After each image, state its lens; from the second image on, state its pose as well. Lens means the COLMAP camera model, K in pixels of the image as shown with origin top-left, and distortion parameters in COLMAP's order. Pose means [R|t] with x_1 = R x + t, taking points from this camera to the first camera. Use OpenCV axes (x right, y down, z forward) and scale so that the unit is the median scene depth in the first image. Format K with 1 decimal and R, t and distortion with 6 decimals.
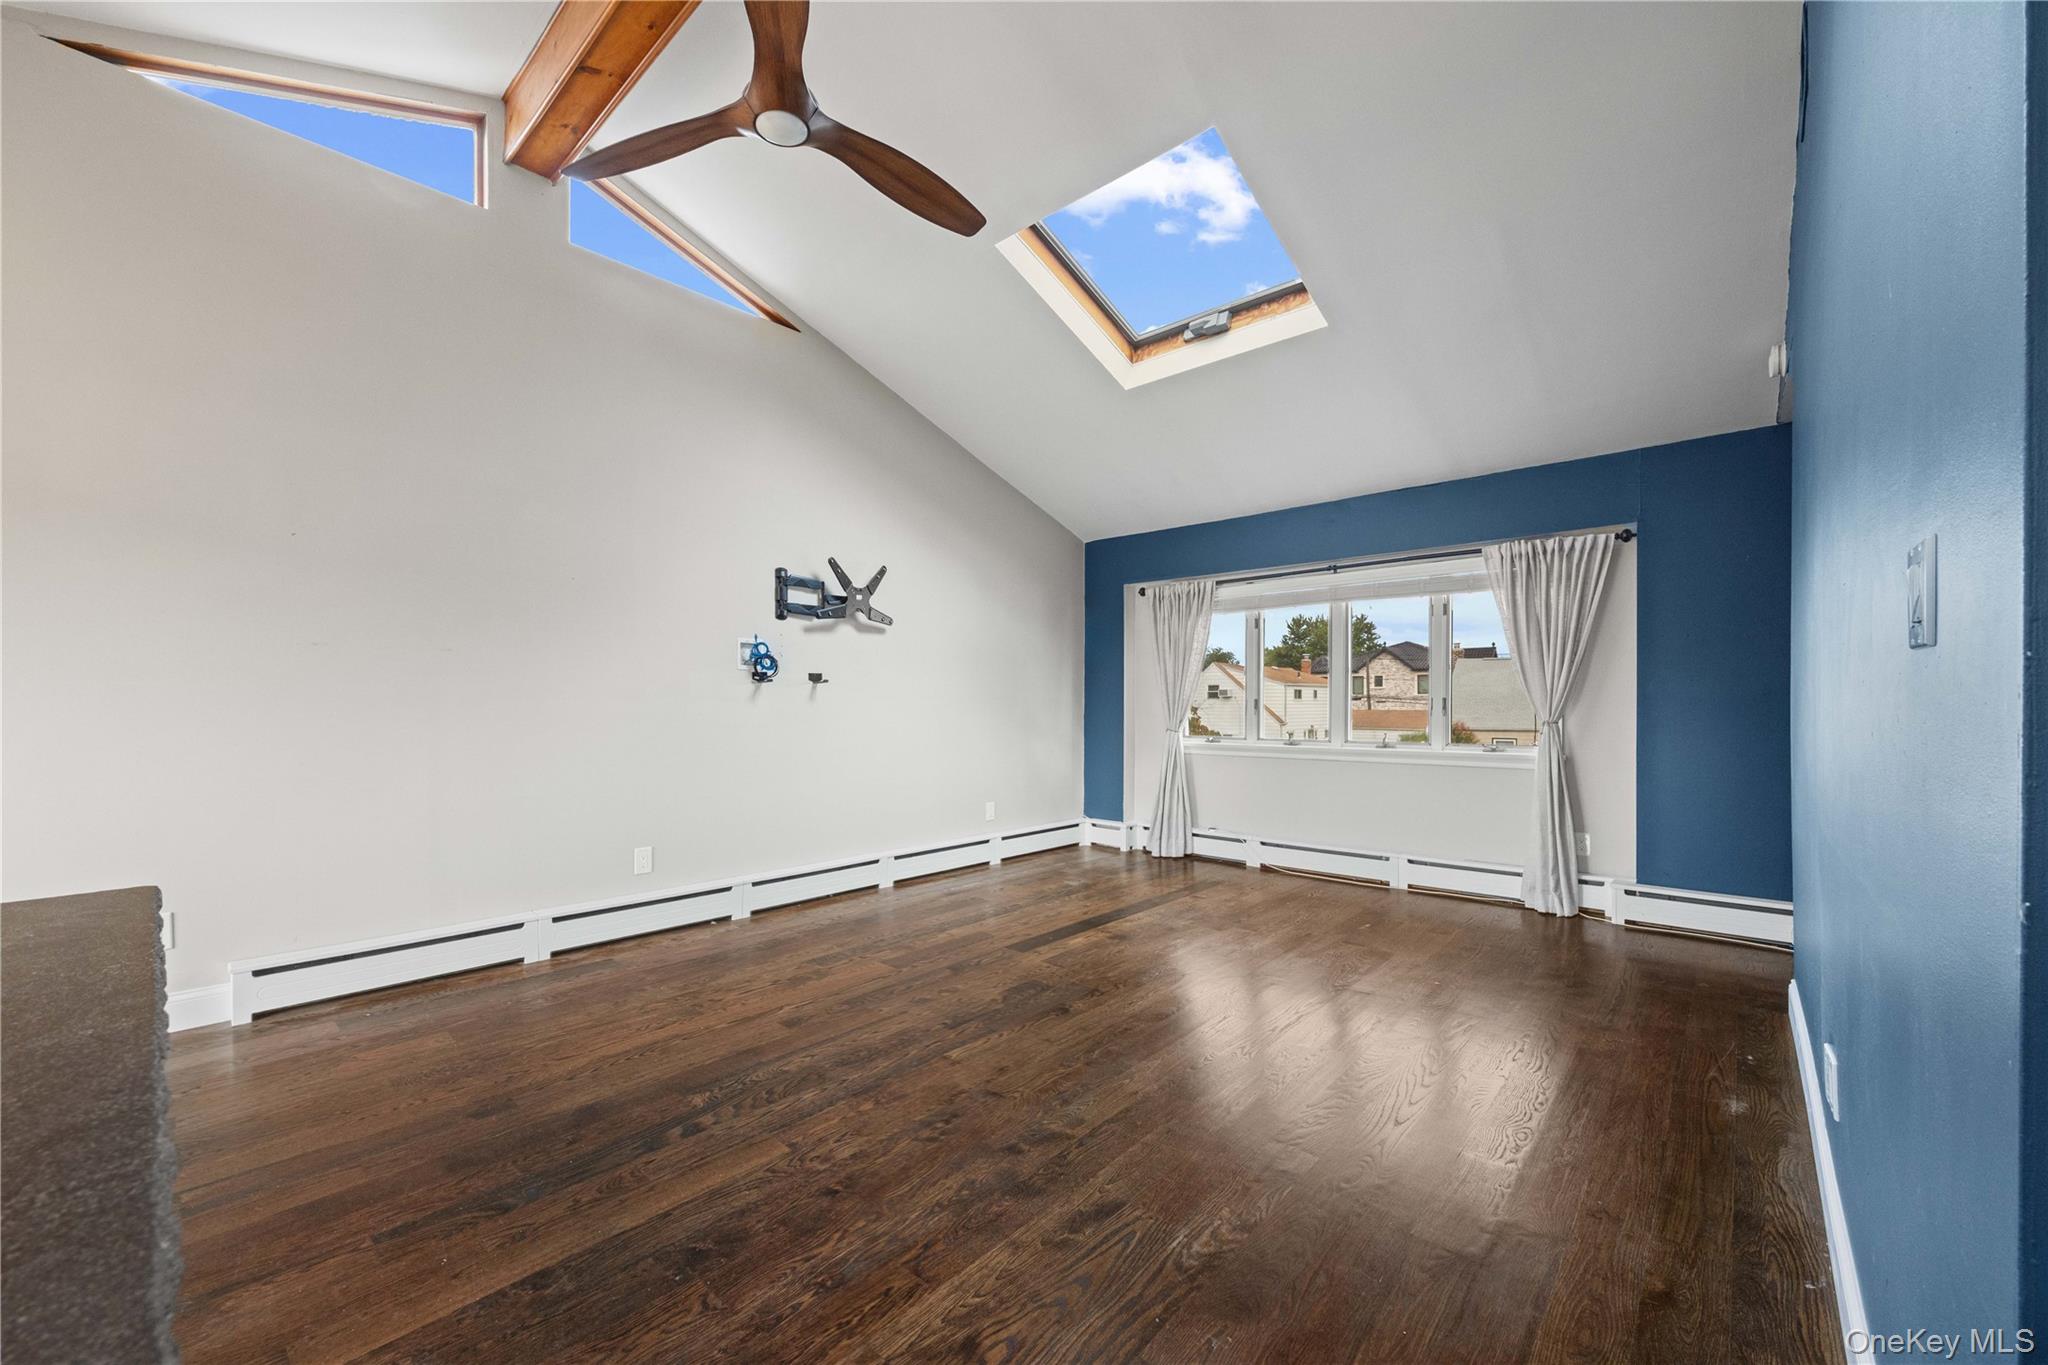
lens RADIAL K [[806.5, 0, 1025.5], [0, 806.5, 699.1], [0, 0, 1]] dist [0.003553, 0.000292]
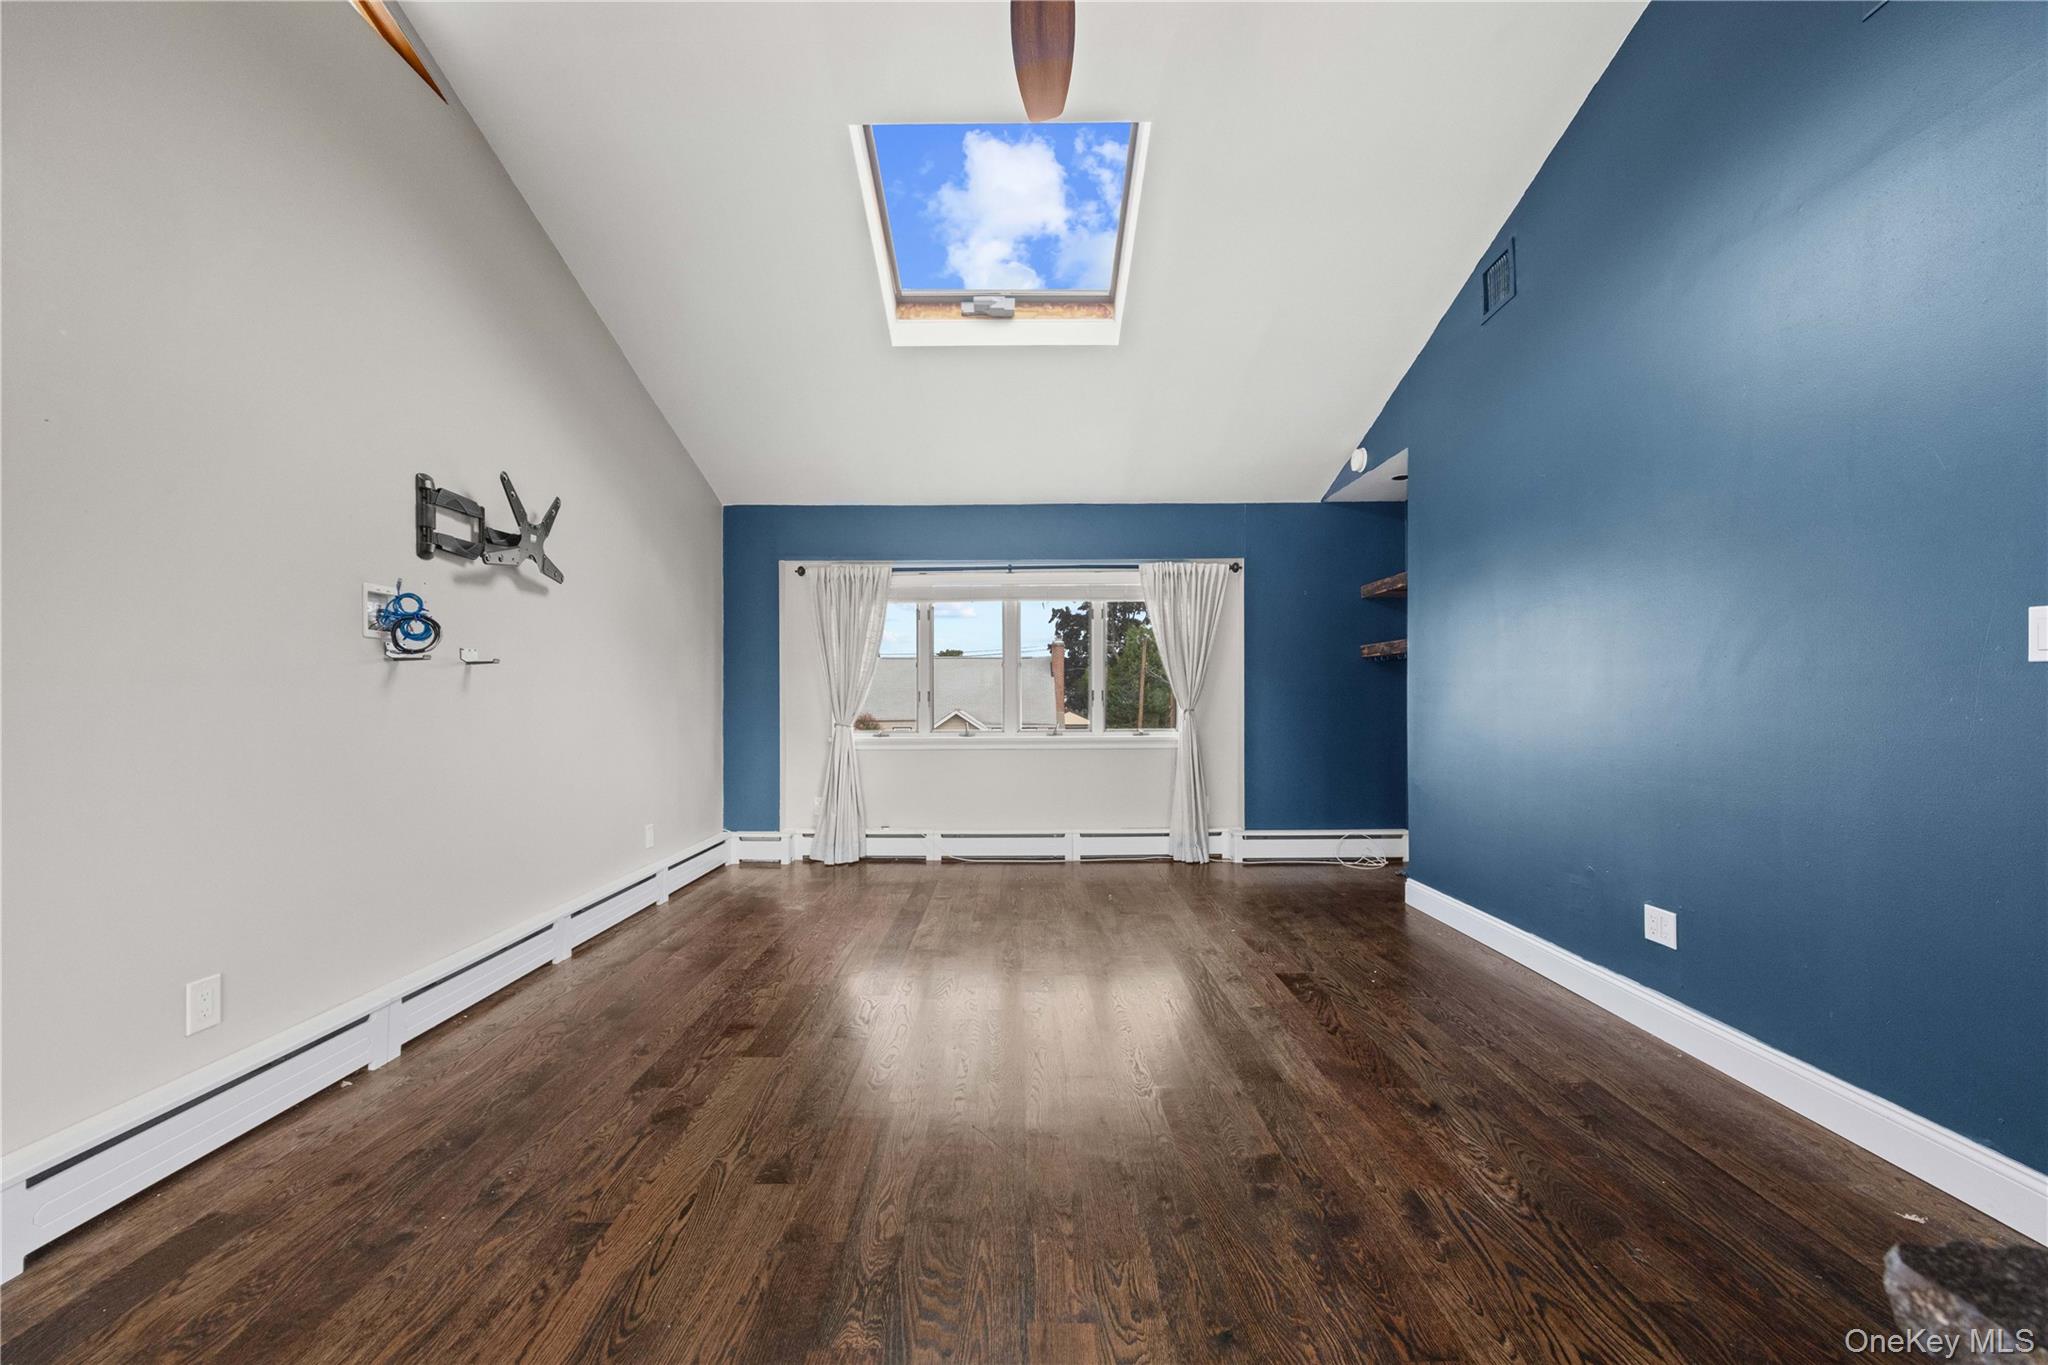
lens RADIAL K [[806.5, 0, 1018.0], [0, 806.5, 695.2], [0, 0, 1]] dist [0.003553, 0.000292]
pose [[0.743524, -0.000599, 0.668709, -0.373026], [-0.000779, 0.999998, 0.001762, 0.003417], [-0.668709, -0.001831, 0.743522, 0.238930]]
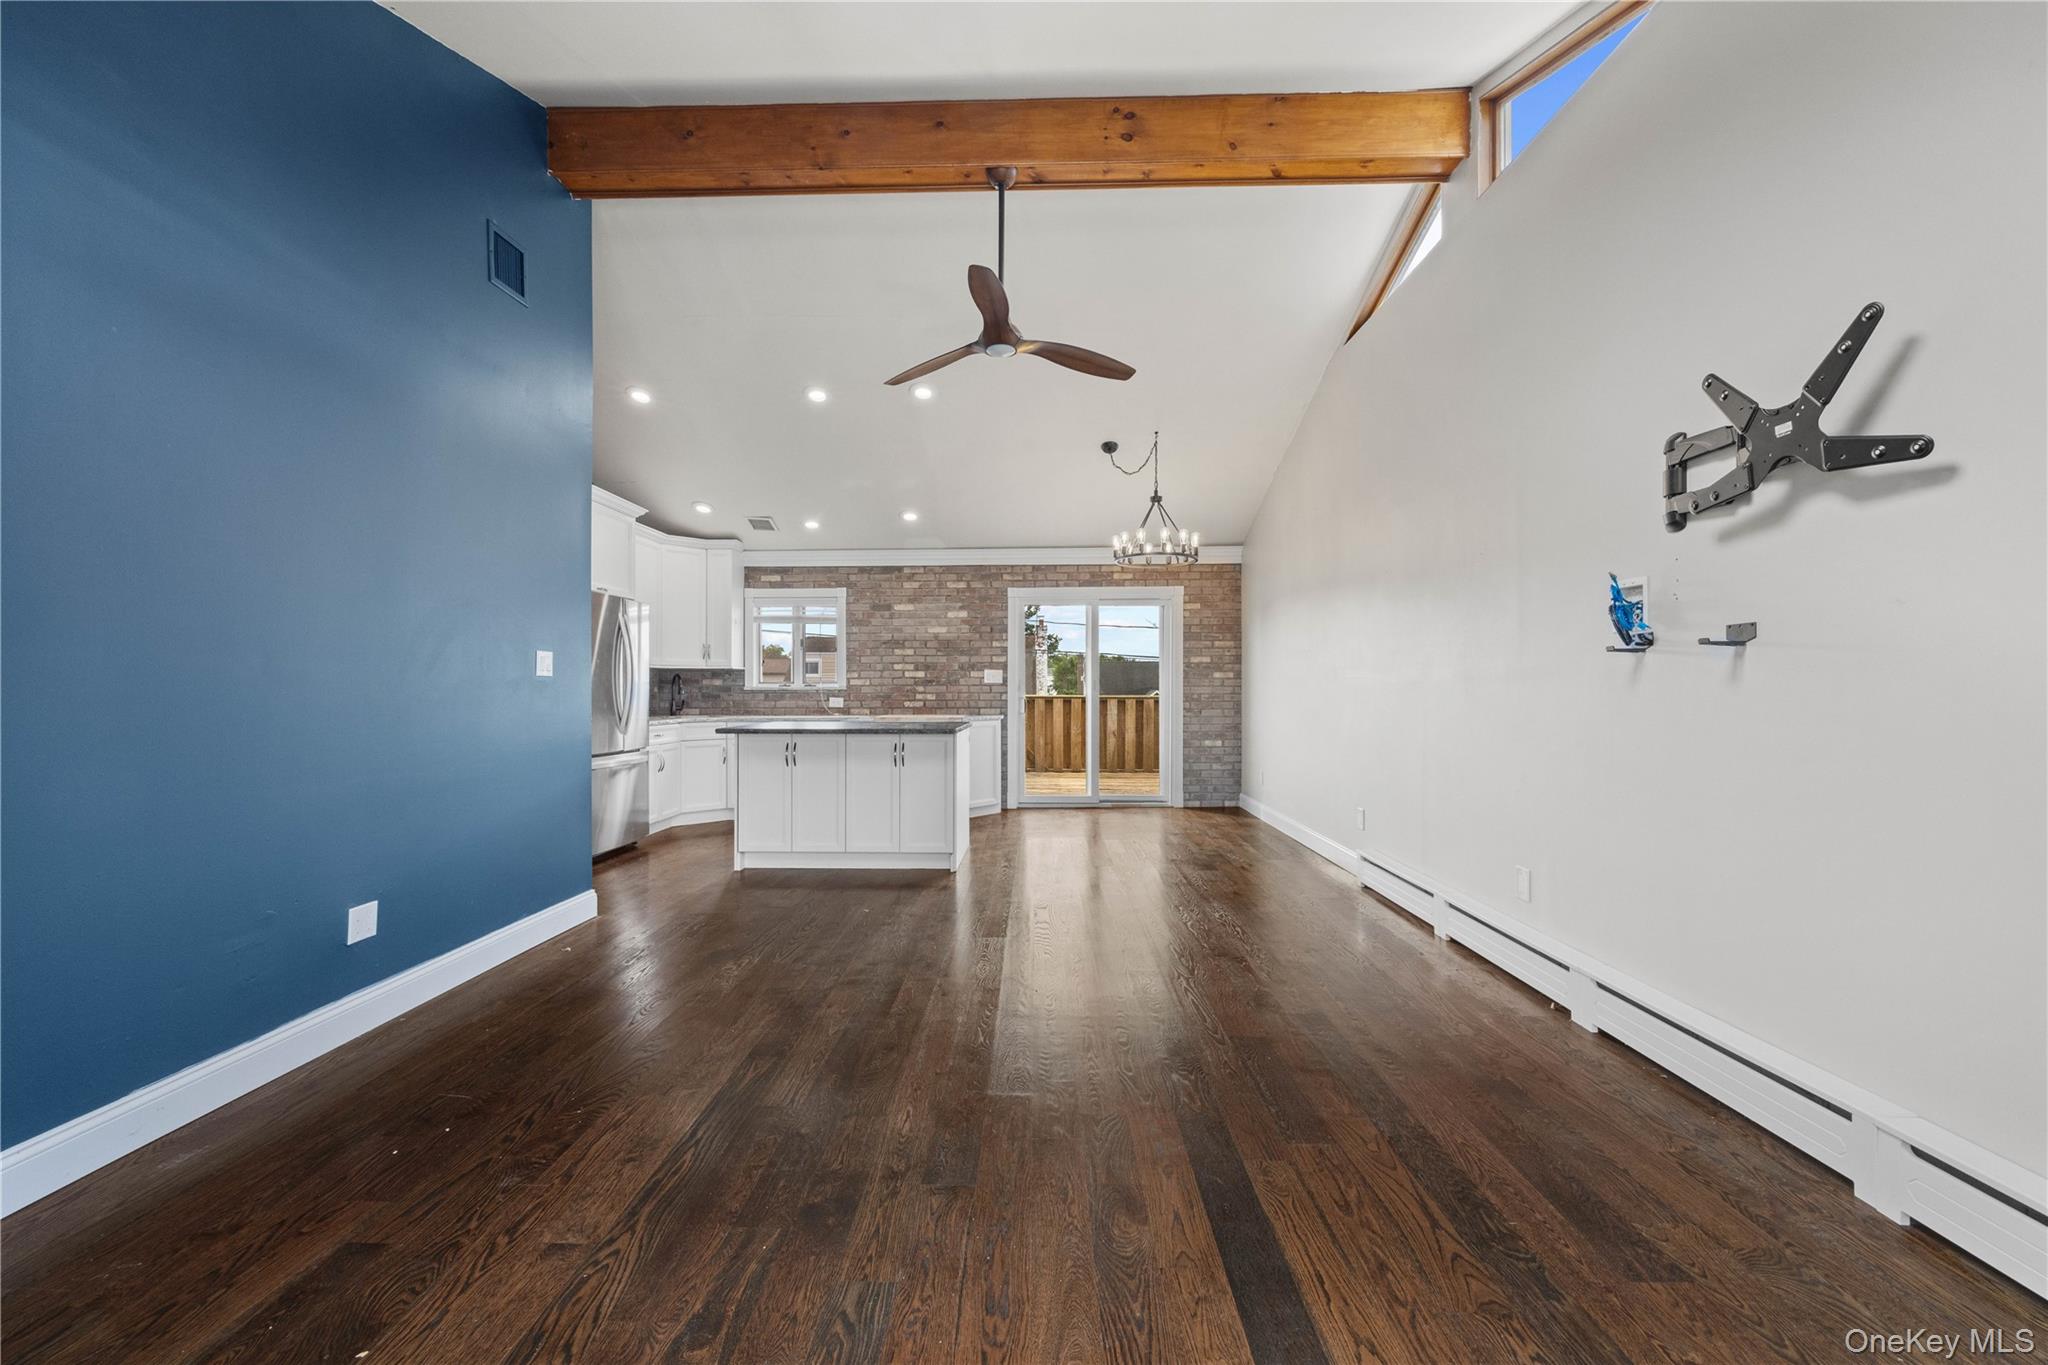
lens RADIAL K [[806.5, 0, 1006.1], [0, 806.5, 685.1], [0, 0, 1]] dist [0.003553, 0.000292]
pose [[-0.769557, -0.006659, -0.638543, 0.374816], [0.003526, 0.999886, -0.014677, 0.008997], [0.638568, -0.013546, -0.769446, 1.111647]]
